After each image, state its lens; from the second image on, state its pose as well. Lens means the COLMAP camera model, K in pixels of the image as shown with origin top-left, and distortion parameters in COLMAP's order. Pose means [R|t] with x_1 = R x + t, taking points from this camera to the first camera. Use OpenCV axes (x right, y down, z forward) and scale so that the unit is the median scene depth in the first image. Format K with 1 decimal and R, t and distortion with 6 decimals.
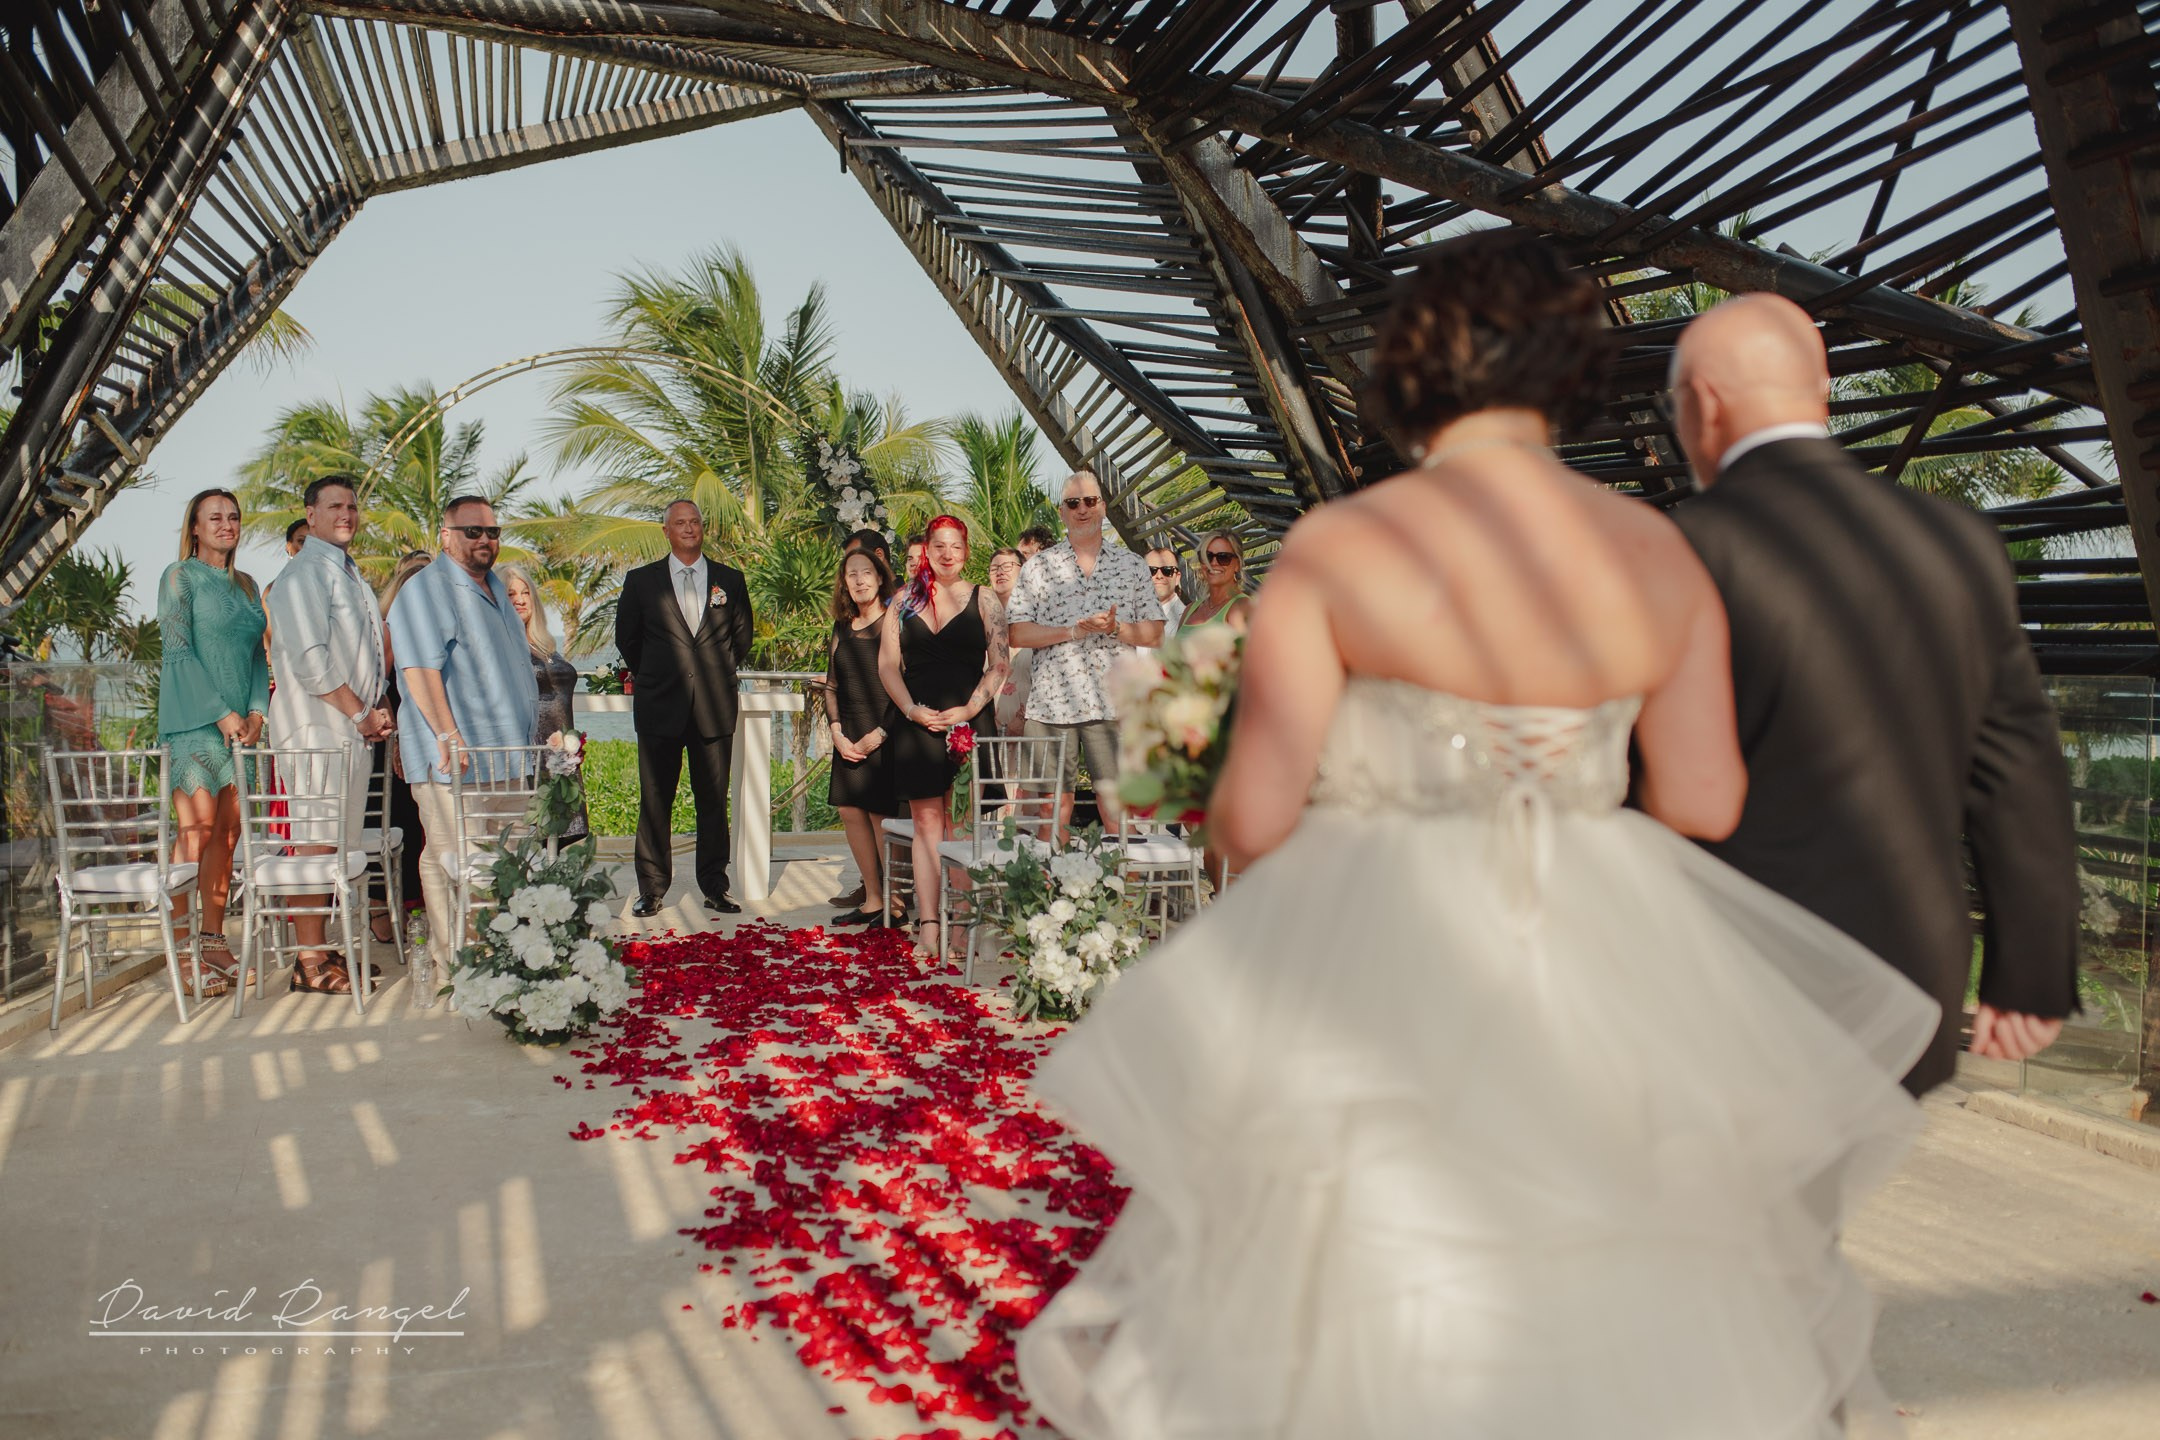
lens RADIAL K [[2082.6, 0, 1068.2], [0, 2082.6, 704.2], [0, 0, 1]] dist [-0.040535, 0.031746]
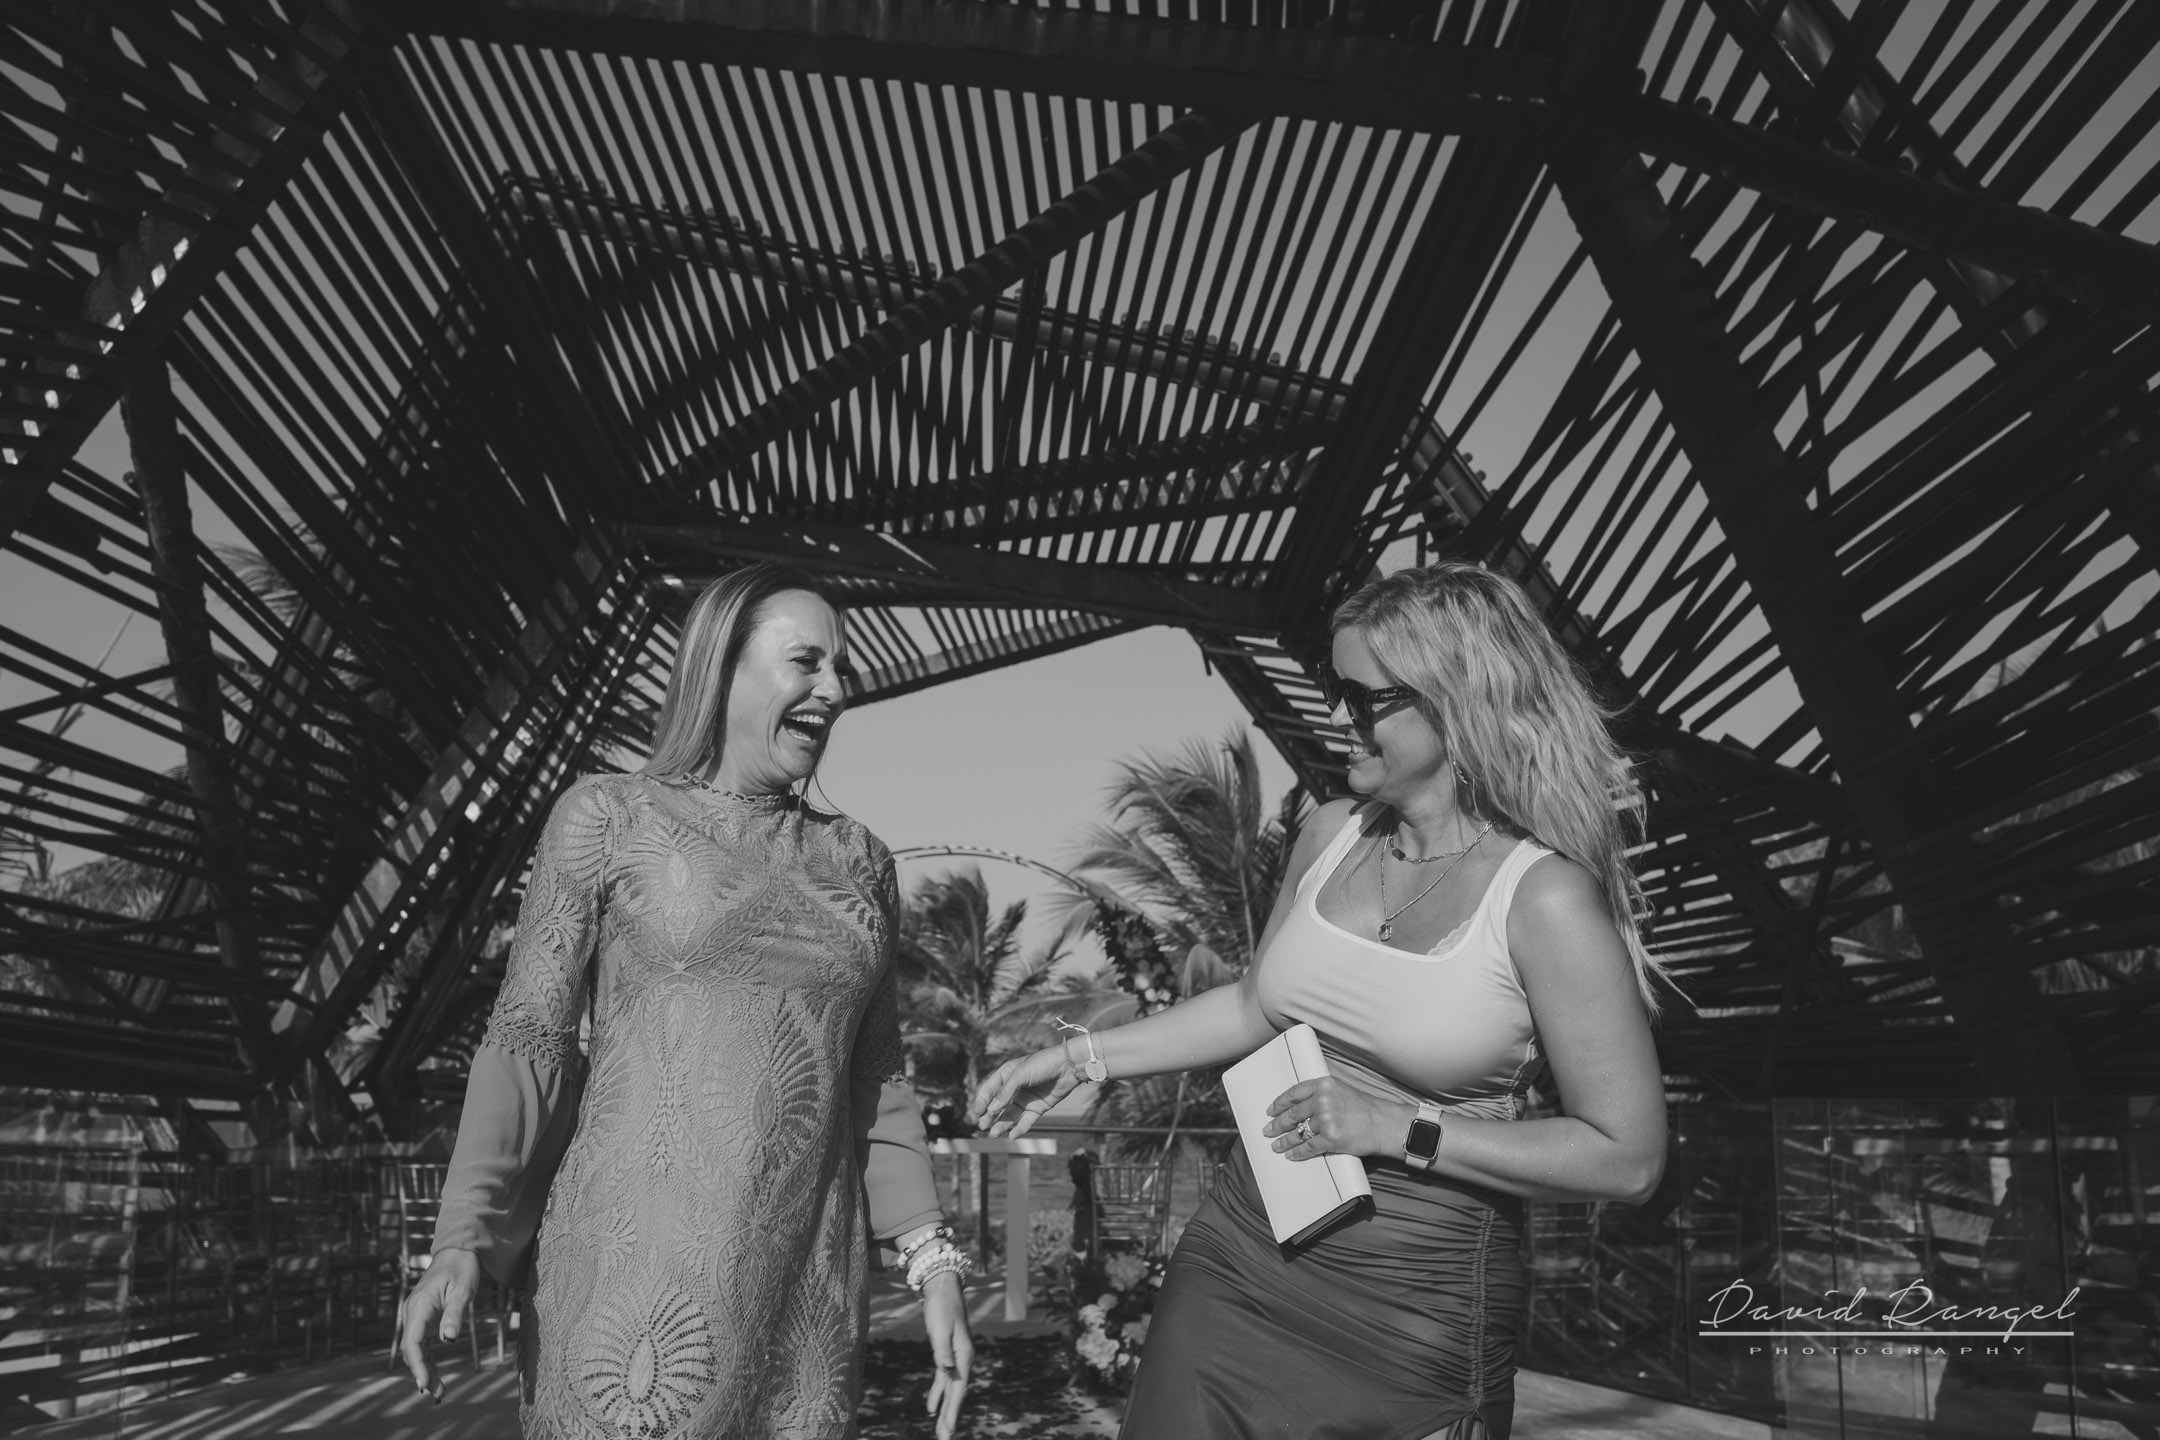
lens RADIAL K [[2217.4, 0, 1014.6], [0, 2217.4, 740.2], [0, 0, 1]] dist [-0.002017, 0.003145]
pose [[0.949330, -0.051249, -0.310074, 0.192447], [-0.011790, 0.980114, -0.198087, 0.017753], [0.314060, 0.191705, 0.929847, -0.158824]]
